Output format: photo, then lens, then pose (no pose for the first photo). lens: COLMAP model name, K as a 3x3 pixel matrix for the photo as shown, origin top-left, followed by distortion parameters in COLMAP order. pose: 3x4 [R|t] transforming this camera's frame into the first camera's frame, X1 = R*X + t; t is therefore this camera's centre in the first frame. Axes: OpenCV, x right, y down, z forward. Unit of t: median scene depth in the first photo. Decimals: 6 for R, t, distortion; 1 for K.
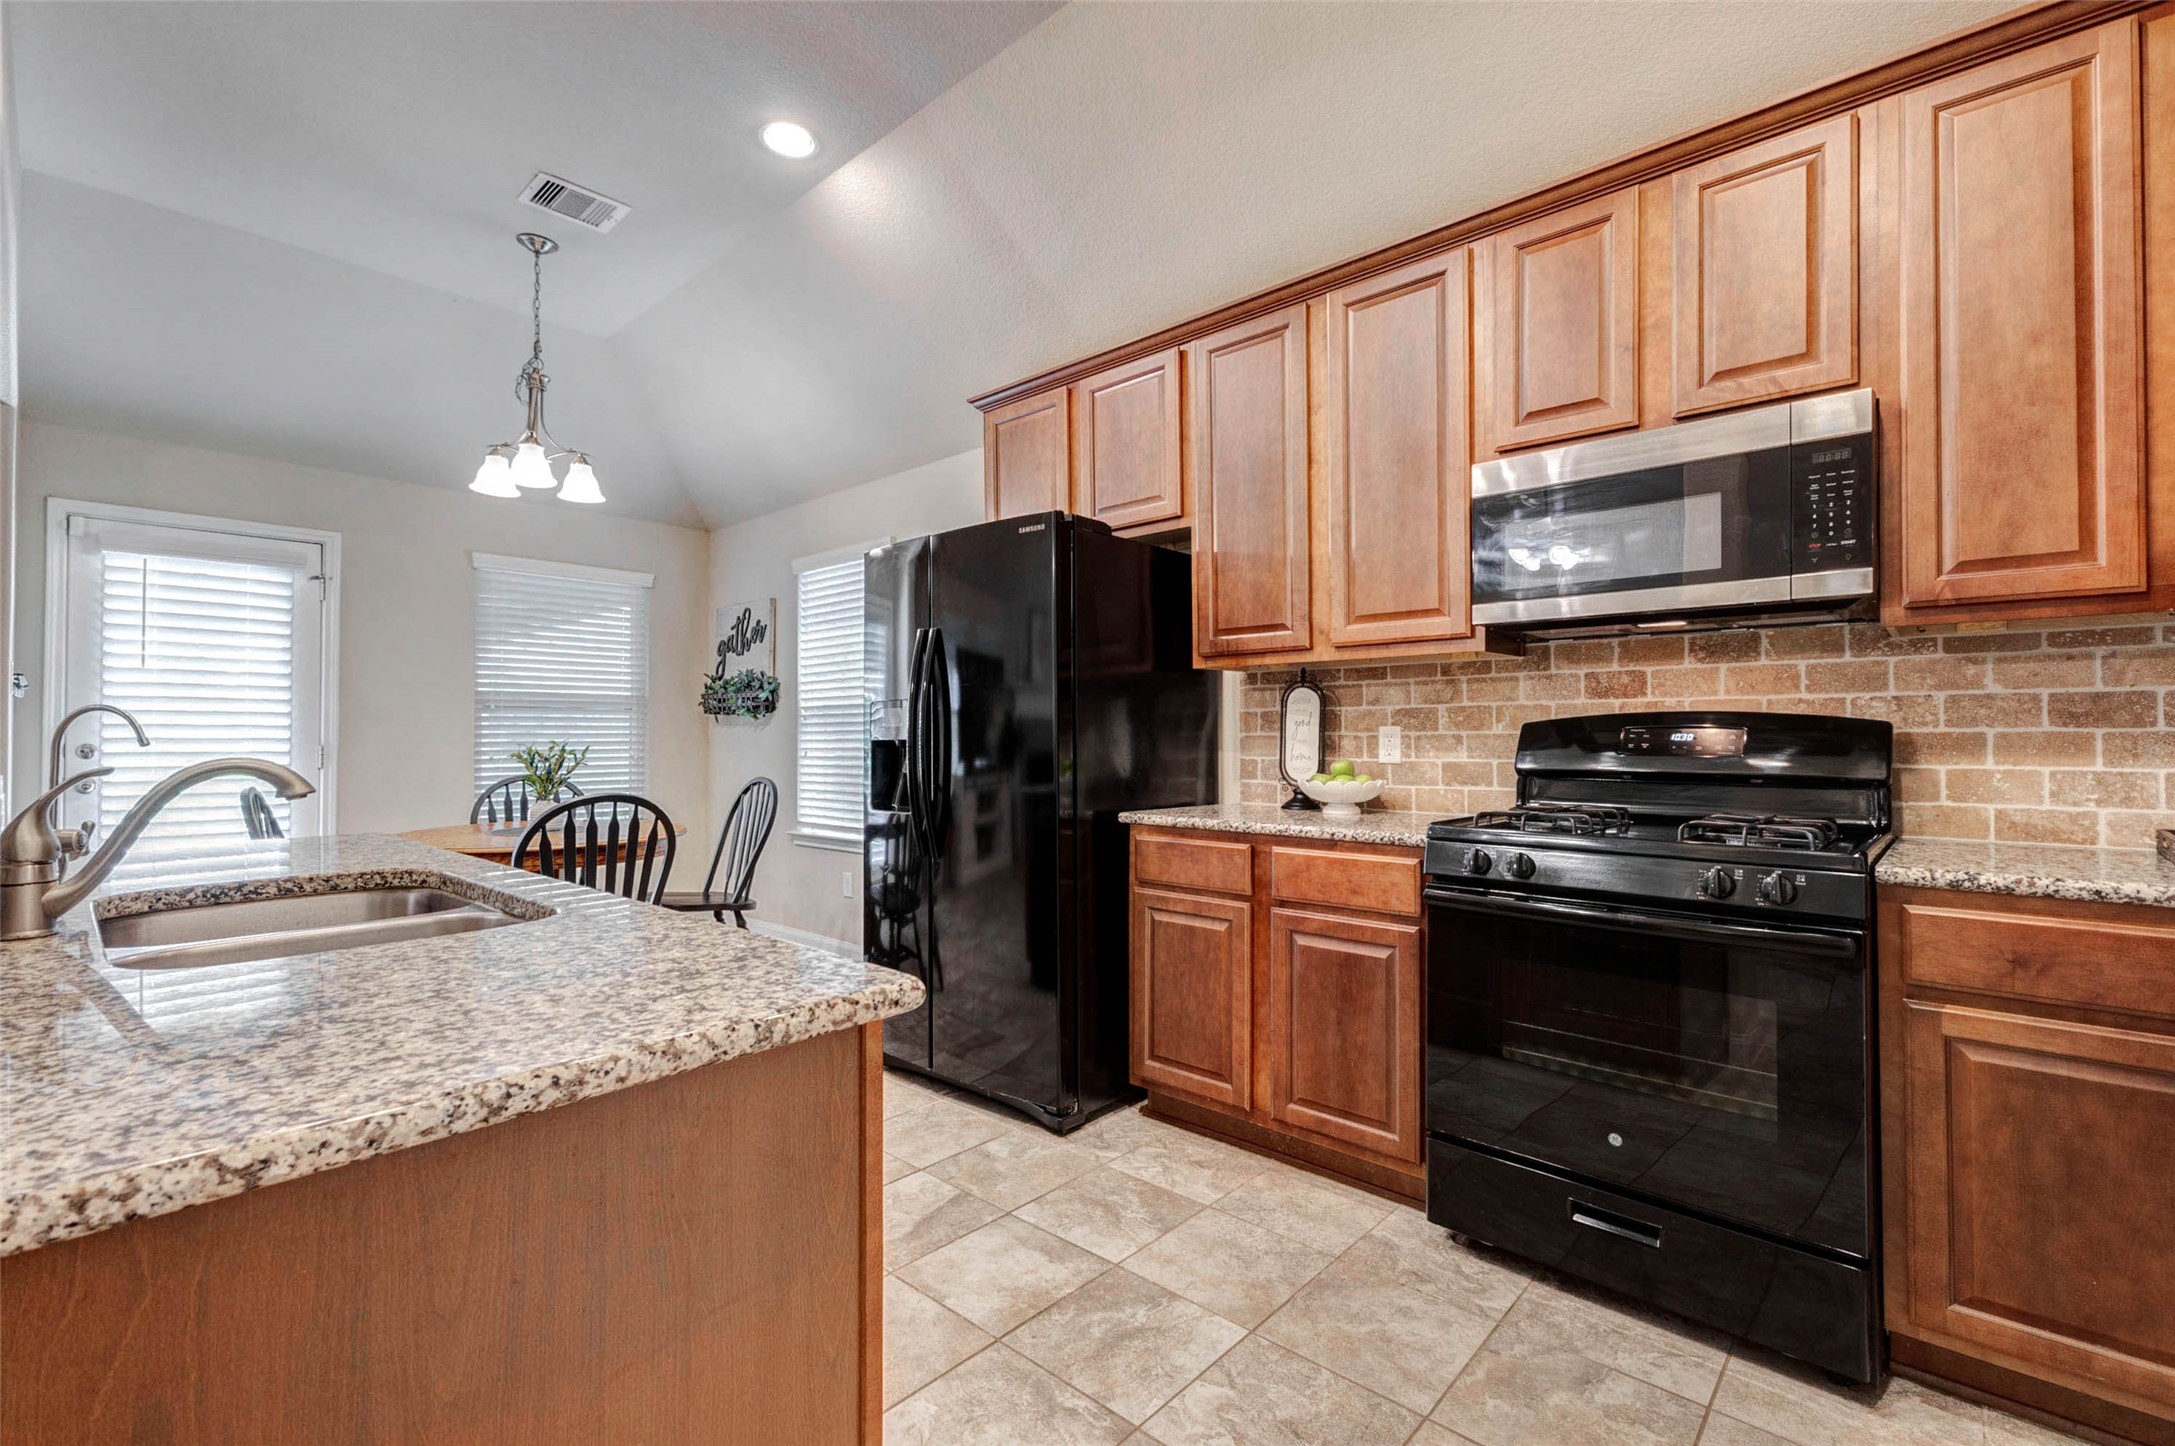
lens RADIAL K [[926.8, 0, 1108.9], [0, 926.8, 721.4], [0, 0, 1]] dist [-0.001147, -0.000517]
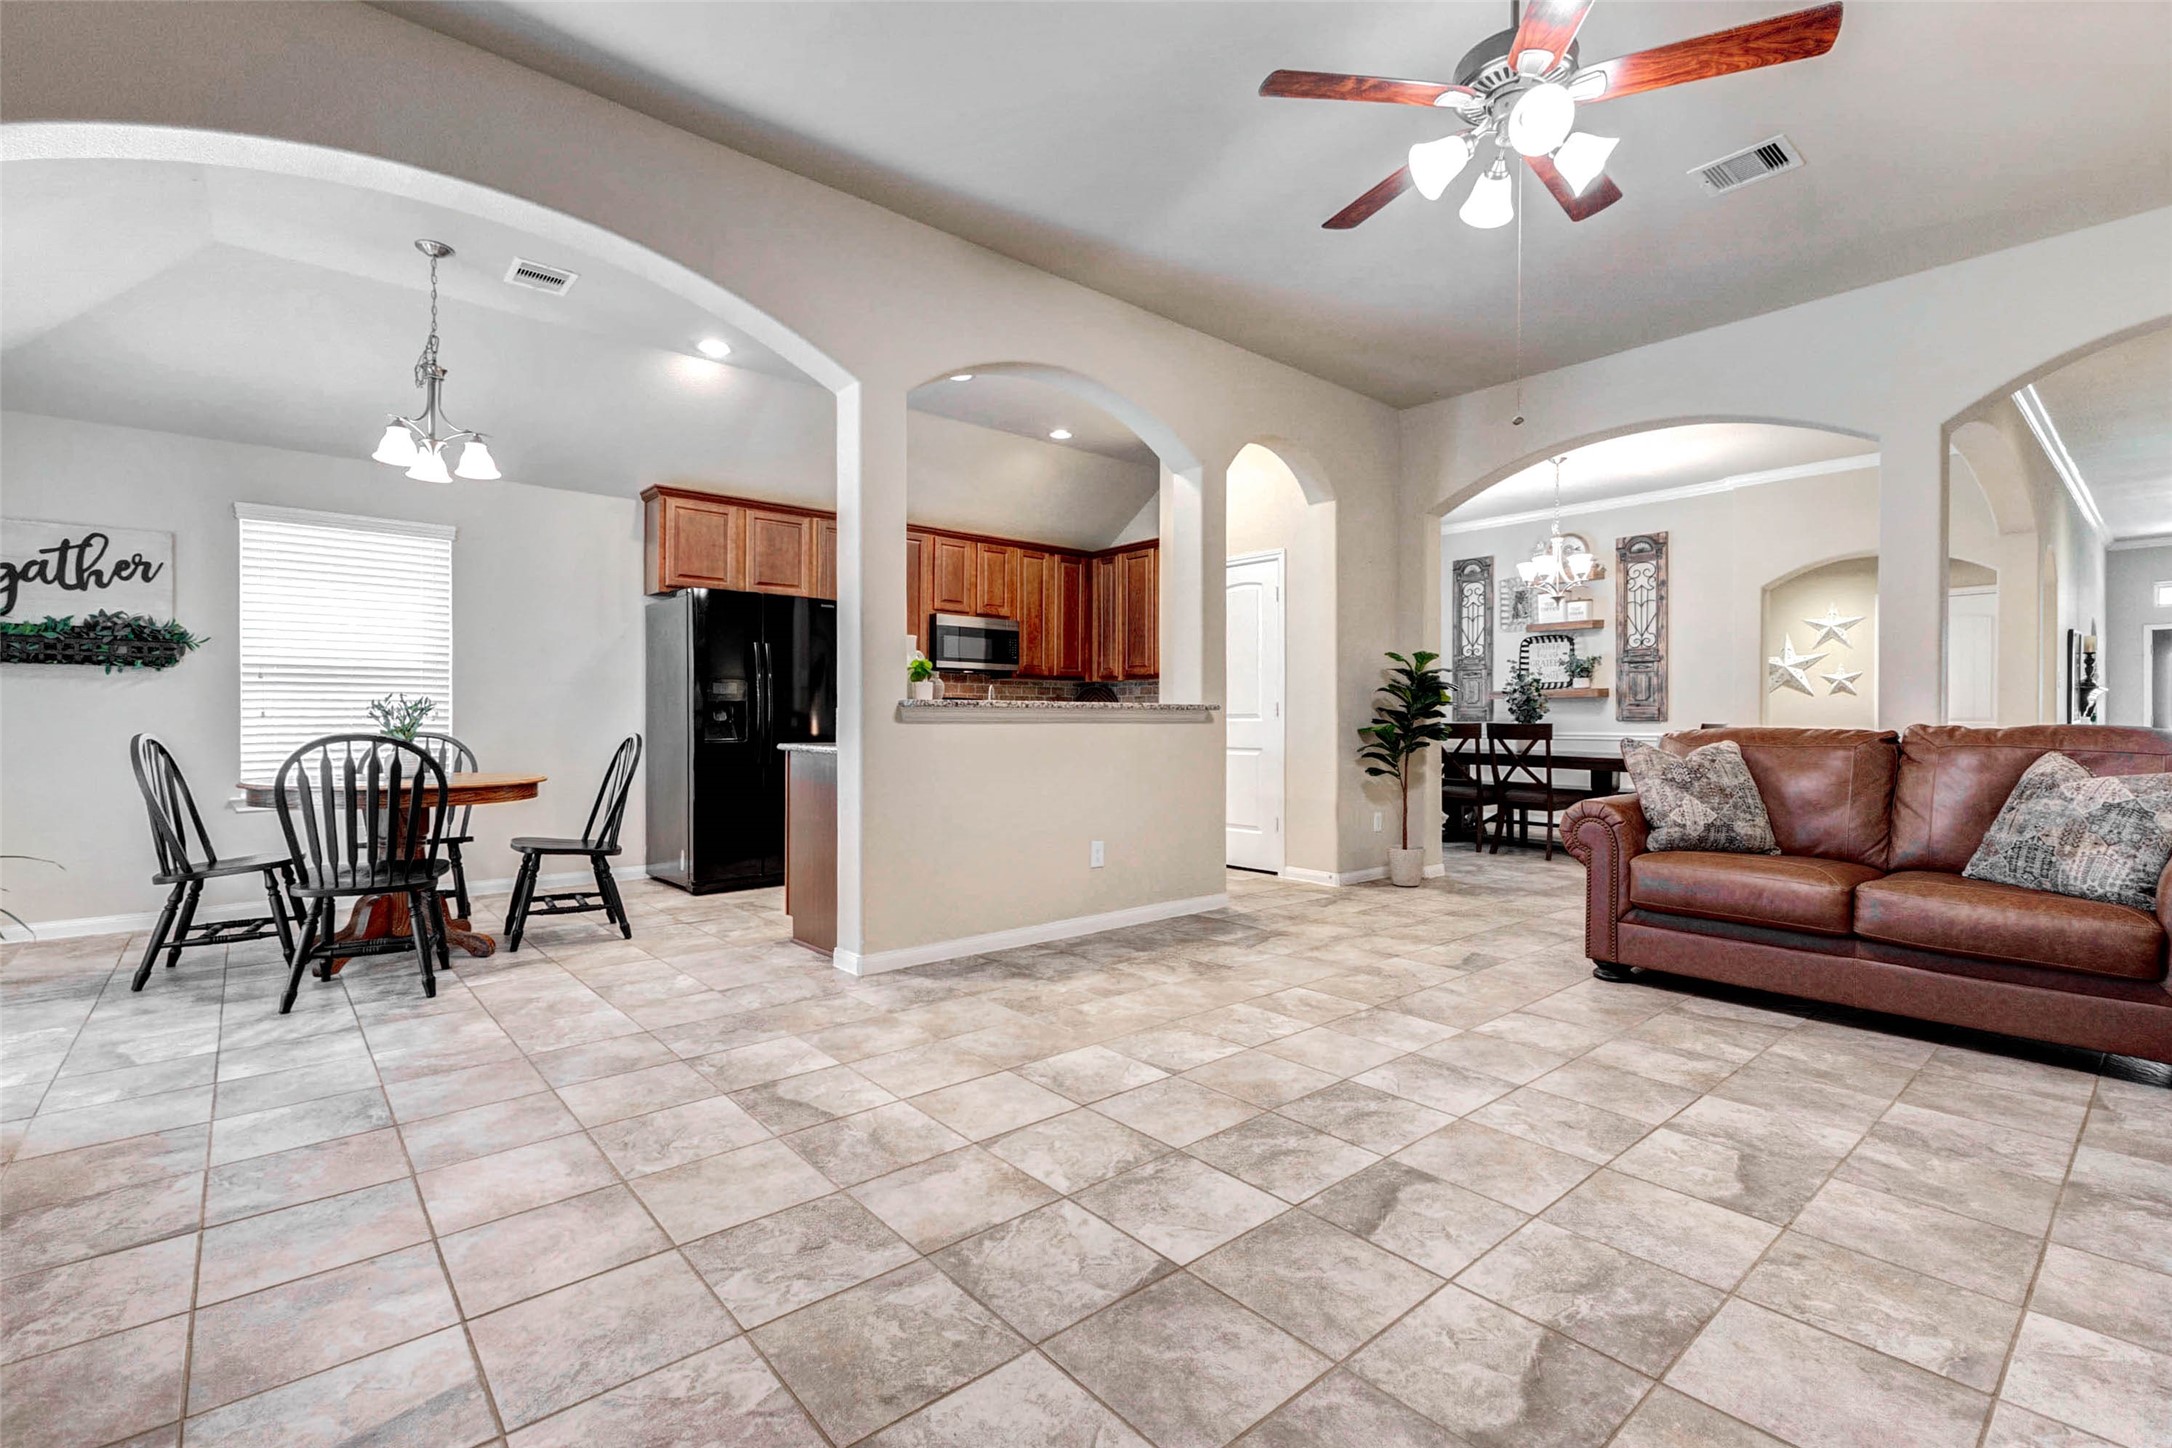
lens RADIAL K [[954.6, 0, 1092.6], [0, 954.6, 718.1], [0, 0, 1]] dist [0.014830, -0.001090]
pose [[0.143363, 0.005036, 0.989657, -1.394080], [-0.011633, 0.999927, -0.003403, 0.038662], [-0.989602, -0.011025, 0.143411, 0.036949]]
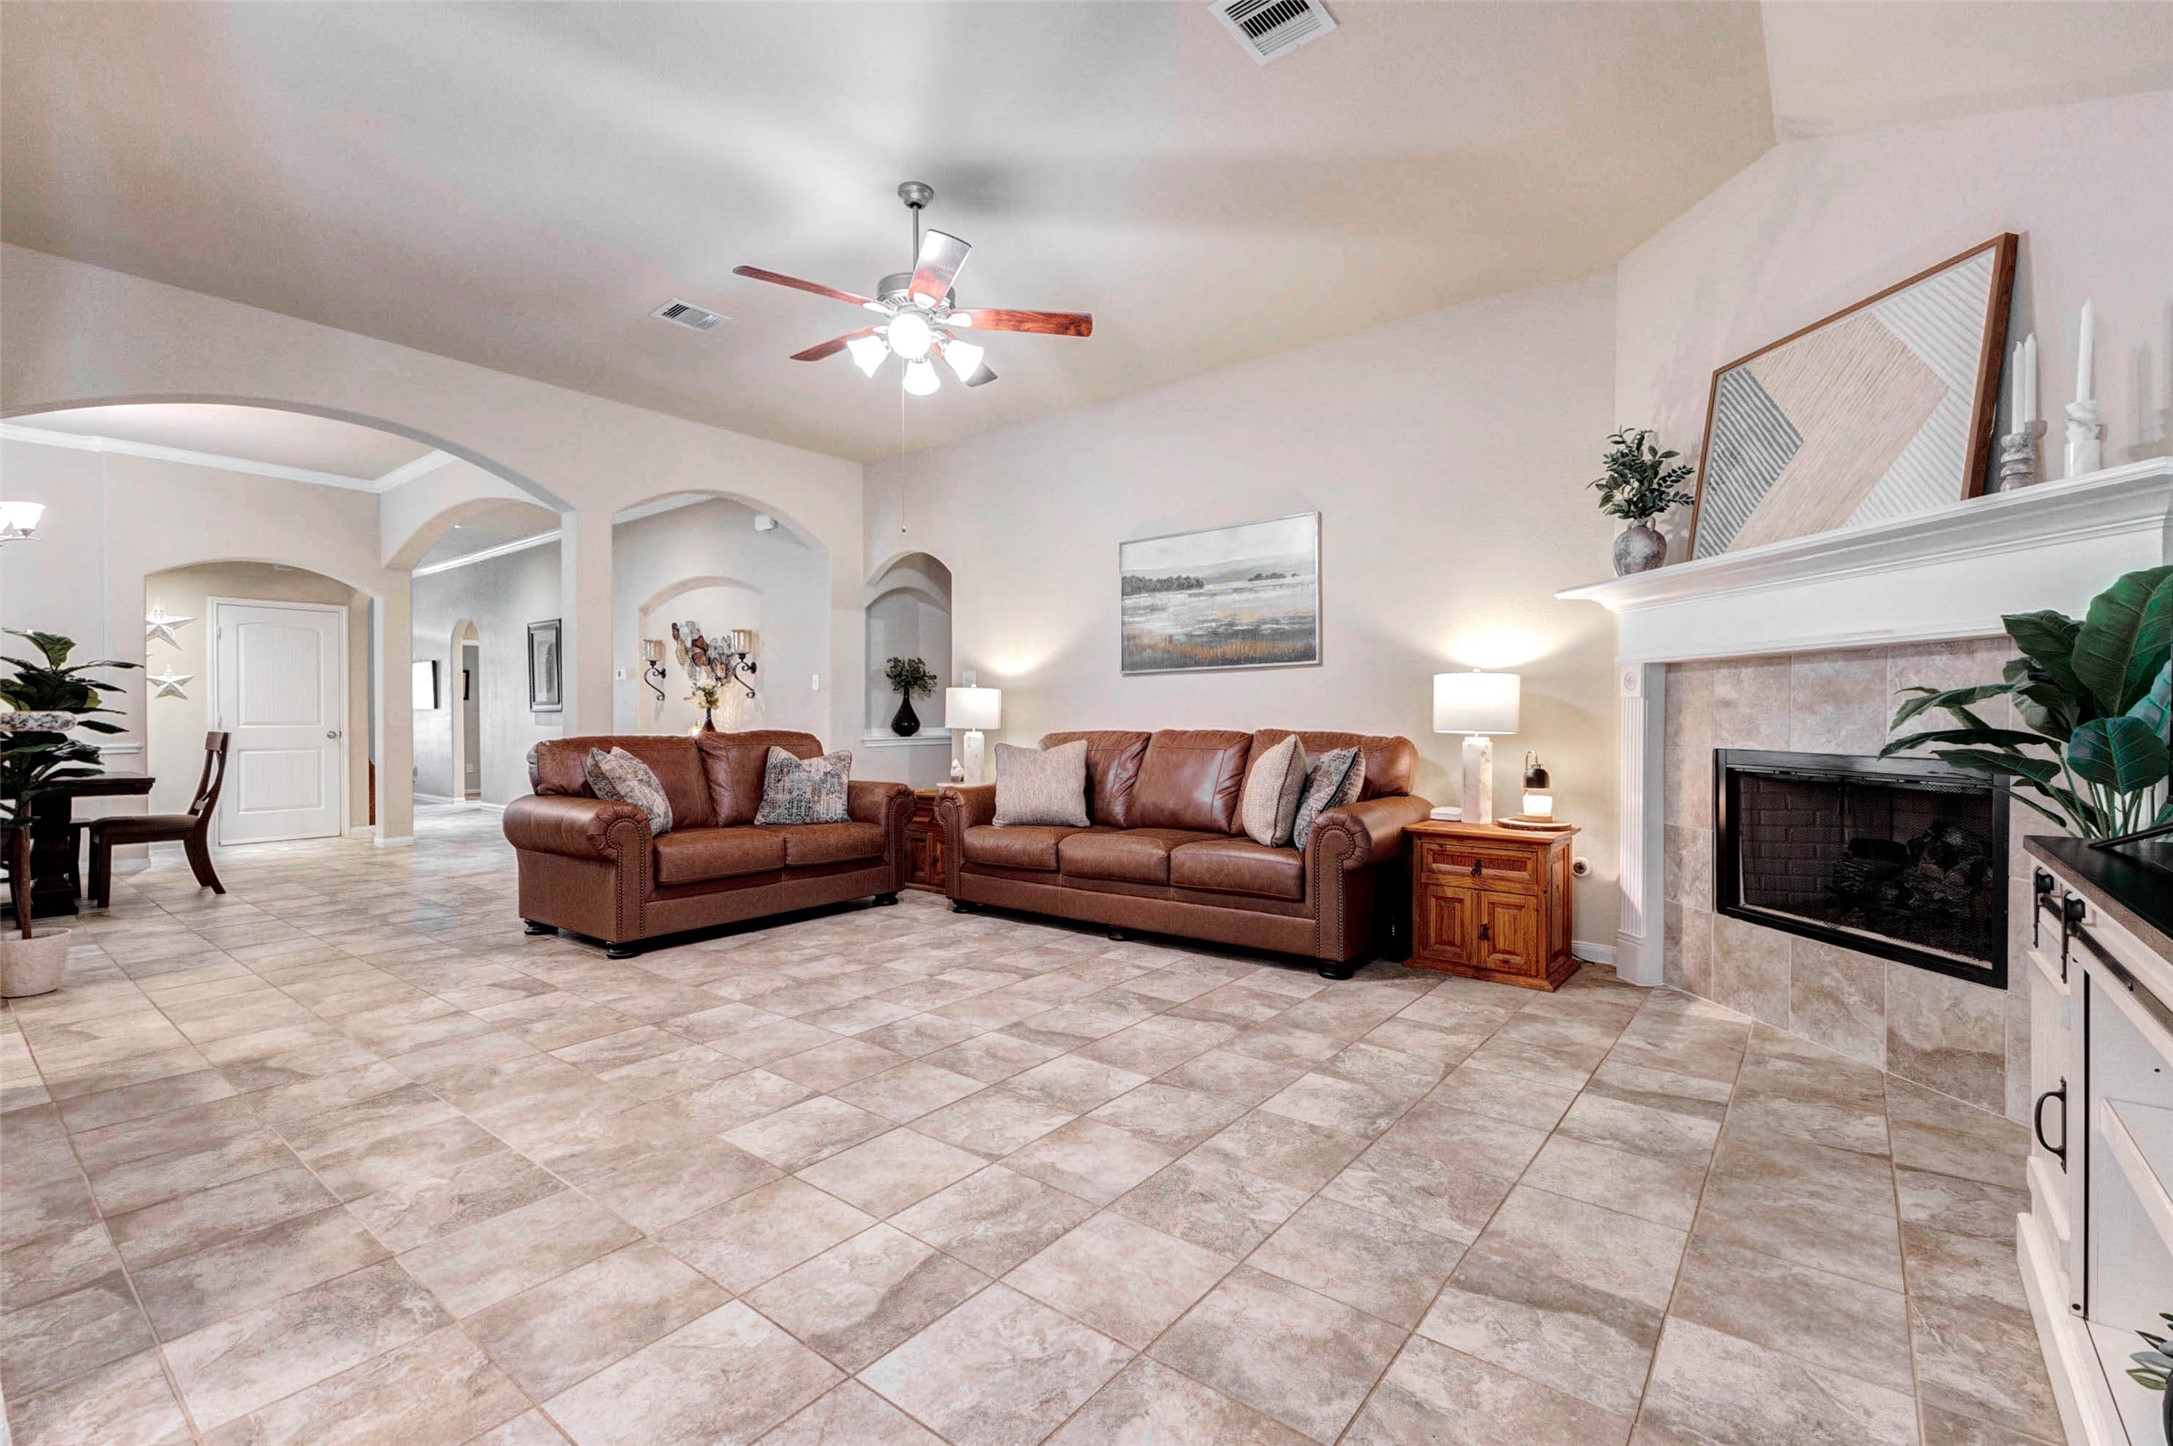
lens RADIAL K [[943.2, 0, 1097.5], [0, 943.2, 716.2], [0, 0, 1]] dist [0.015098, 0.000402]
pose [[-0.999008, 0.004447, -0.044316, -0.908452], [0.004886, 0.999940, -0.009808, 0.027249], [0.044270, -0.010015, -0.998969, 0.718791]]
